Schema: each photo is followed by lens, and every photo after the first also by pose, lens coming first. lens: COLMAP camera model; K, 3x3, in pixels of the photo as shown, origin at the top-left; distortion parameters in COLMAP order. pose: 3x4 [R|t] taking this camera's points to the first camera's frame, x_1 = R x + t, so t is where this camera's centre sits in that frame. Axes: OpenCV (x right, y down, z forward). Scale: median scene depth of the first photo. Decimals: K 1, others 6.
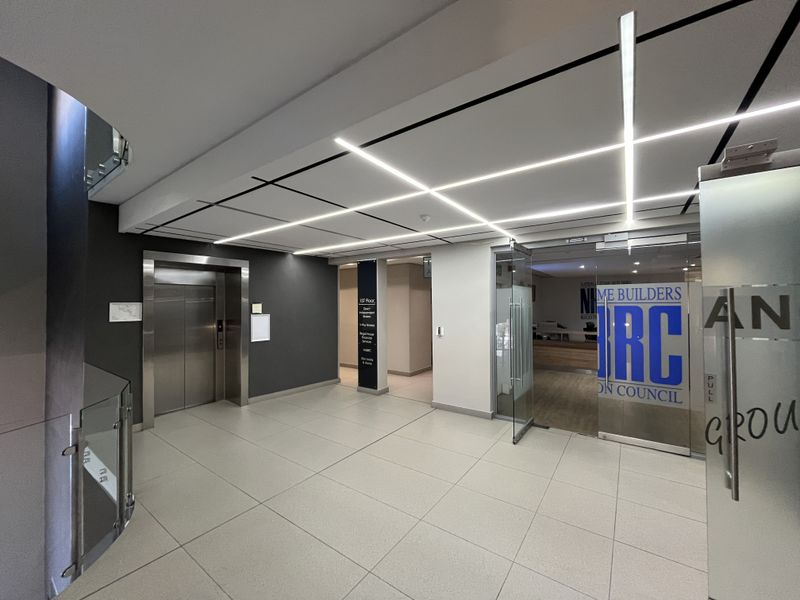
lens RADIAL K [[324.0, 0, 398.3], [0, 324.0, 299.0], [0, 0, 1]] dist [0.003439, -0.000169]
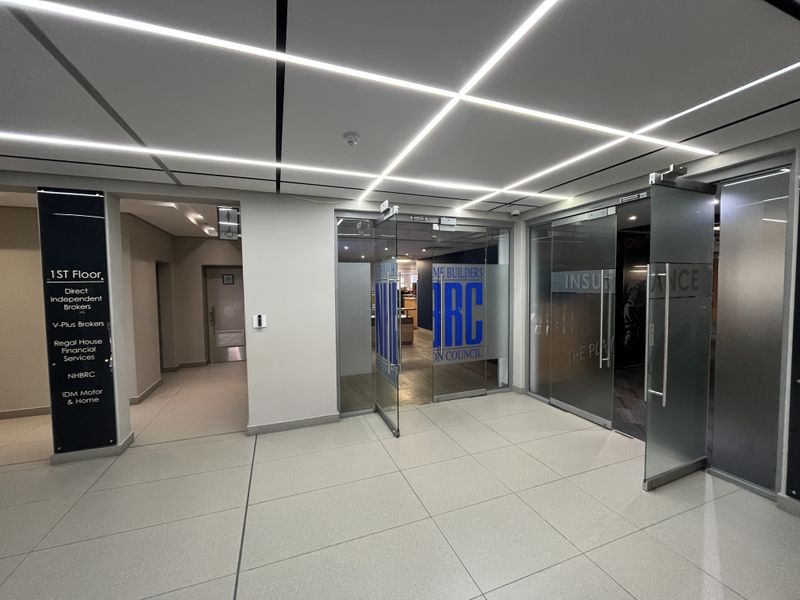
lens RADIAL K [[324.0, 0, 398.4], [0, 324.0, 301.4], [0, 0, 1]] dist [0.003439, -0.000169]
pose [[0.555590, -0.042232, 0.830383, -0.296963], [-0.005267, 0.998510, 0.054307, 0.021162], [-0.831440, -0.034546, 0.554540, 0.417385]]
